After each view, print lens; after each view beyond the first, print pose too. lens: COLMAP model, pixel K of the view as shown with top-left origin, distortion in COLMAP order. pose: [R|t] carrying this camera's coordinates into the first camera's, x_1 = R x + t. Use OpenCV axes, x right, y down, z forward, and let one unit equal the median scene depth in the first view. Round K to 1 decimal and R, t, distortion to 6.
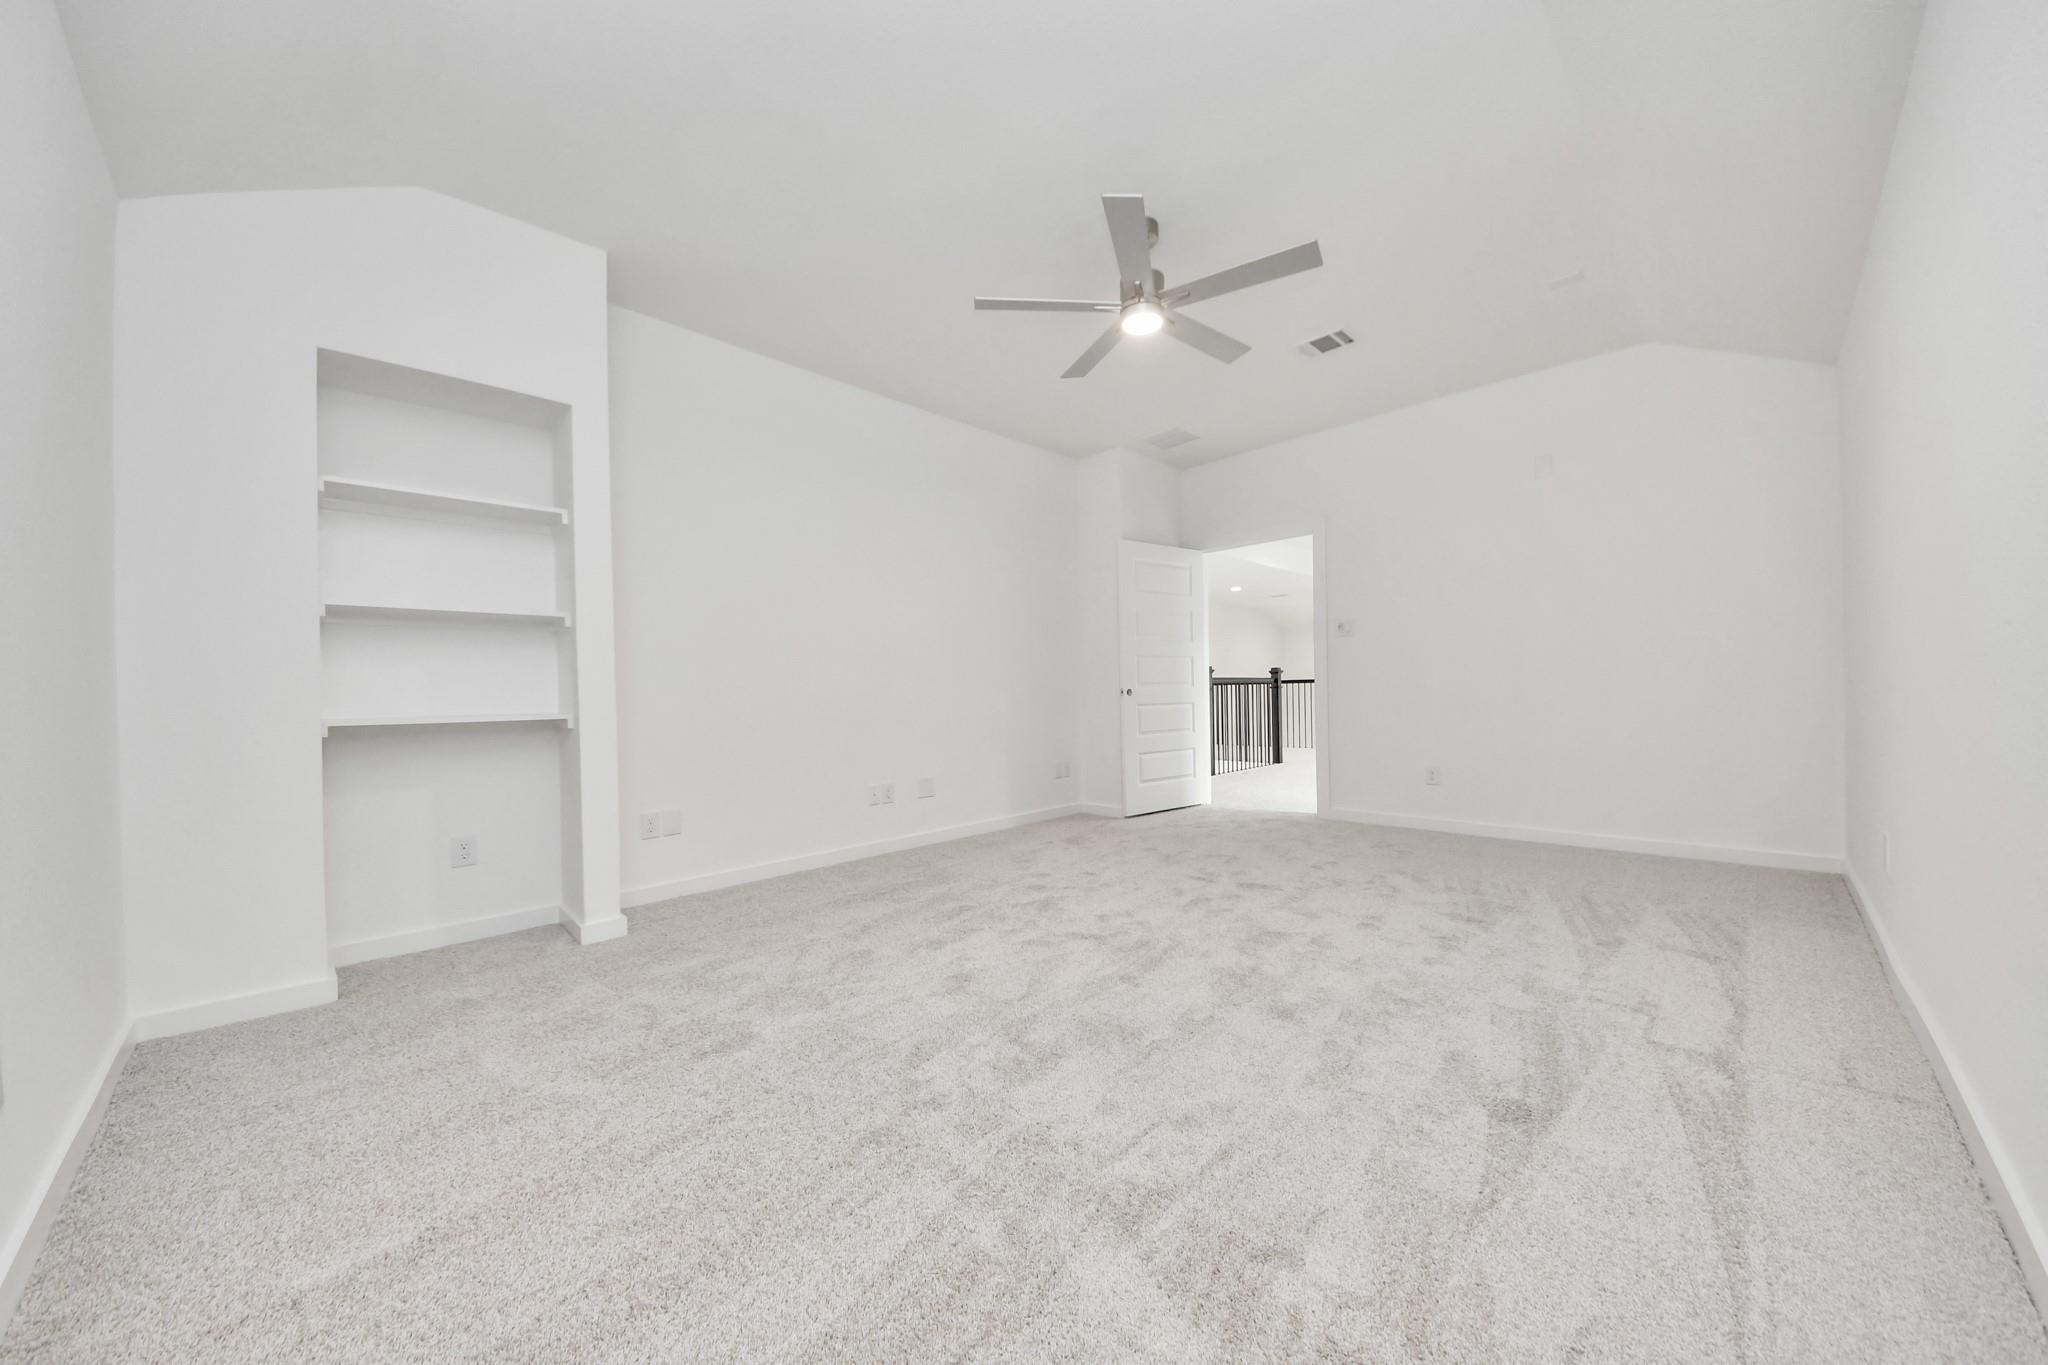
lens RADIAL K [[735.6, 0, 1031.0], [0, 735.6, 681.8], [0, 0, 1]] dist [-0.000042, -0.008091]
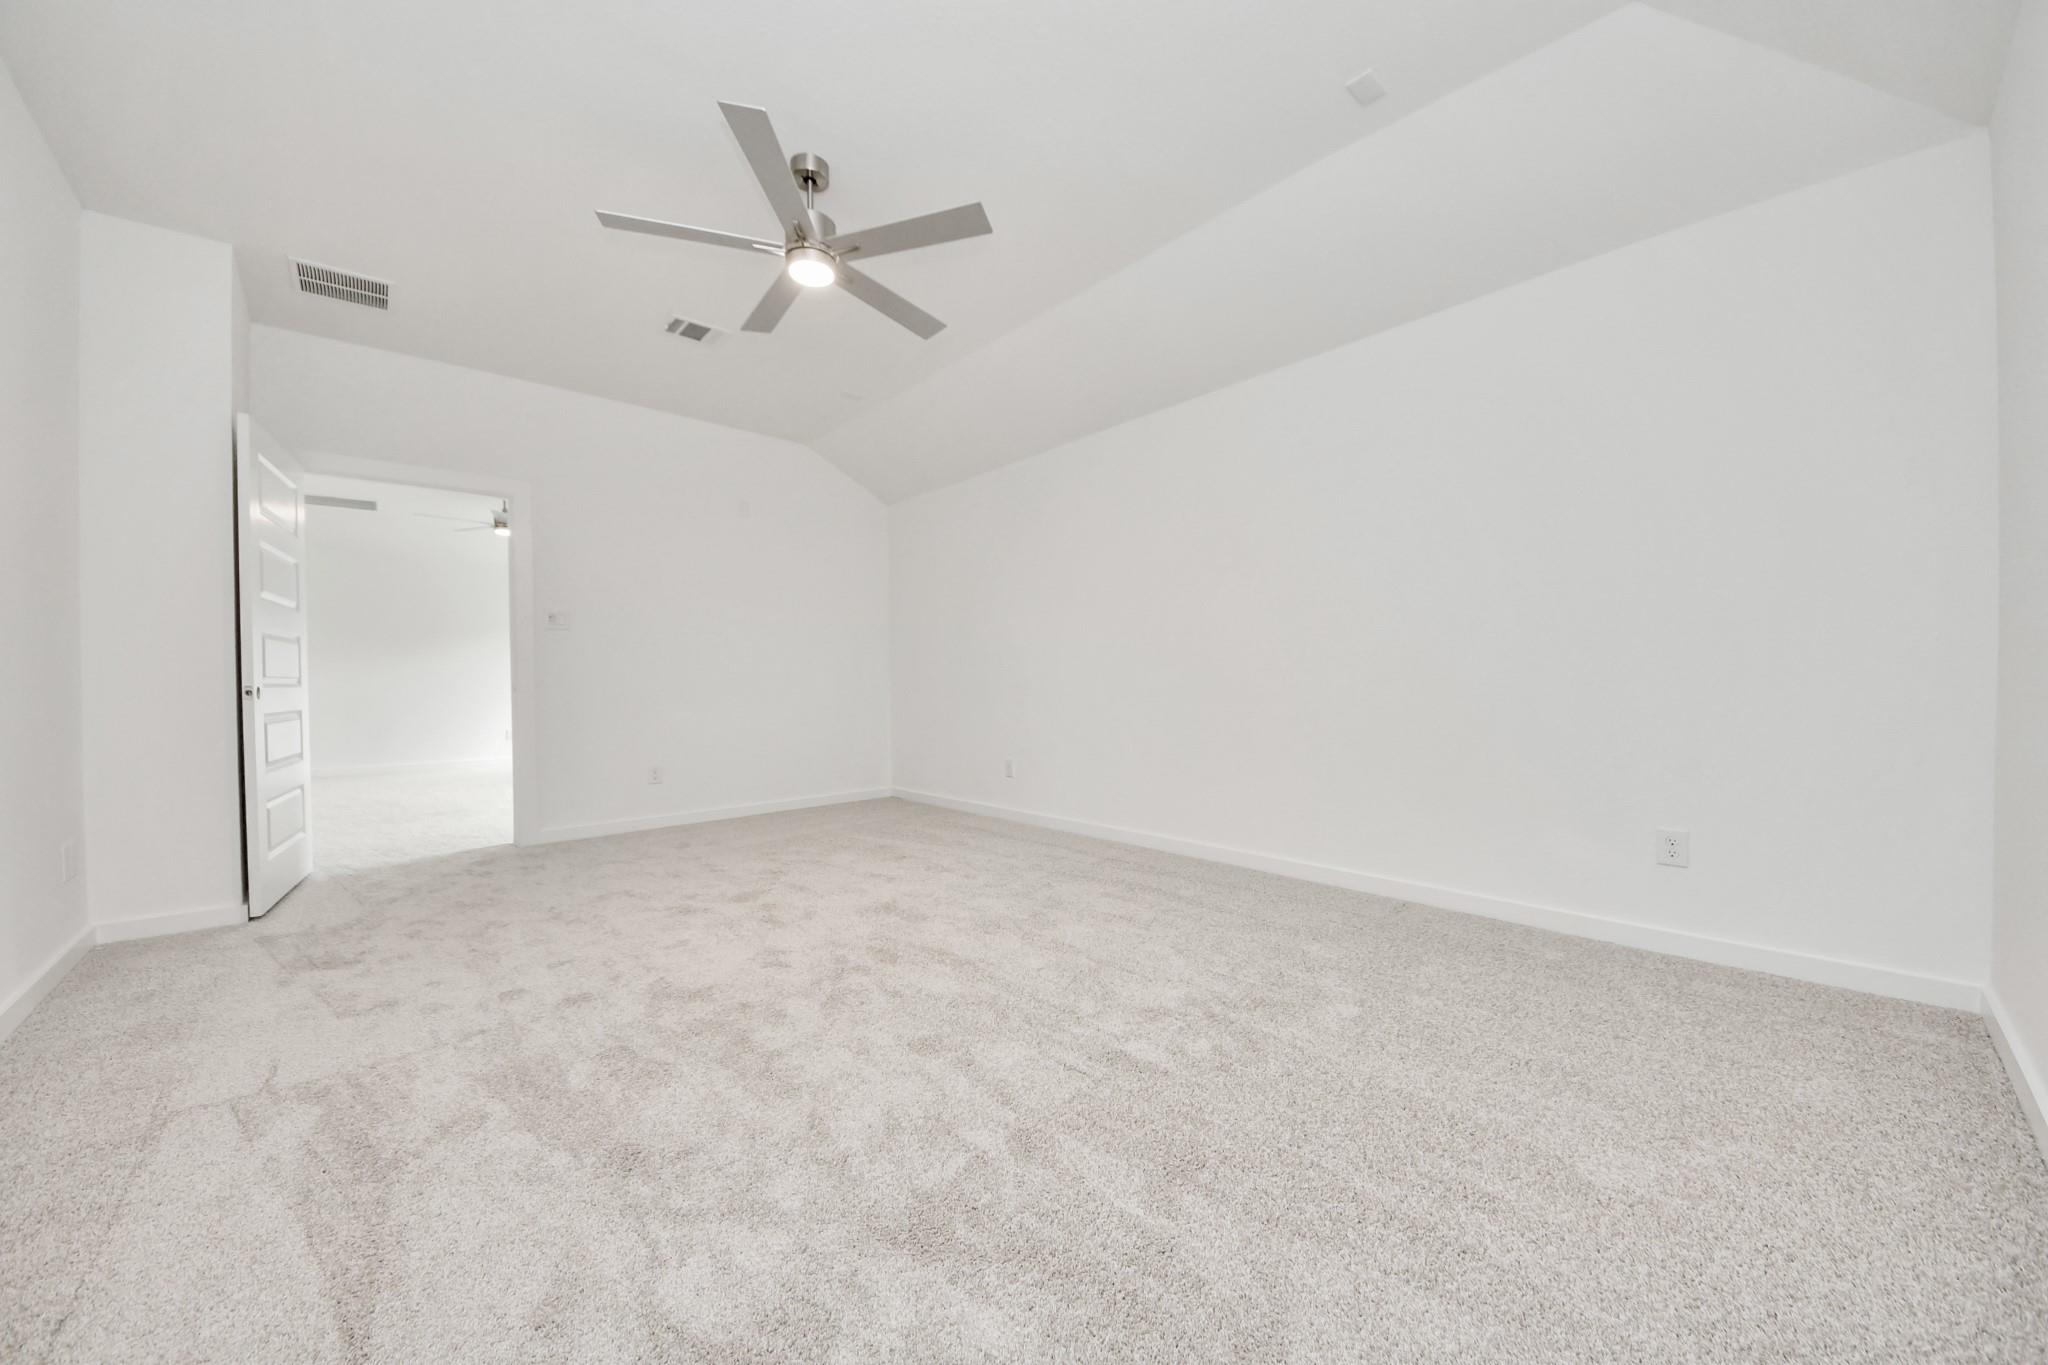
lens RADIAL K [[735.6, 0, 1031.0], [0, 735.6, 681.8], [0, 0, 1]] dist [-0.000042, -0.008091]
pose [[0.036387, 0.011599, 0.999270, -0.666654], [0.000303, 0.999932, -0.011618, 0.017271], [-0.999338, 0.000726, 0.036381, 0.647688]]
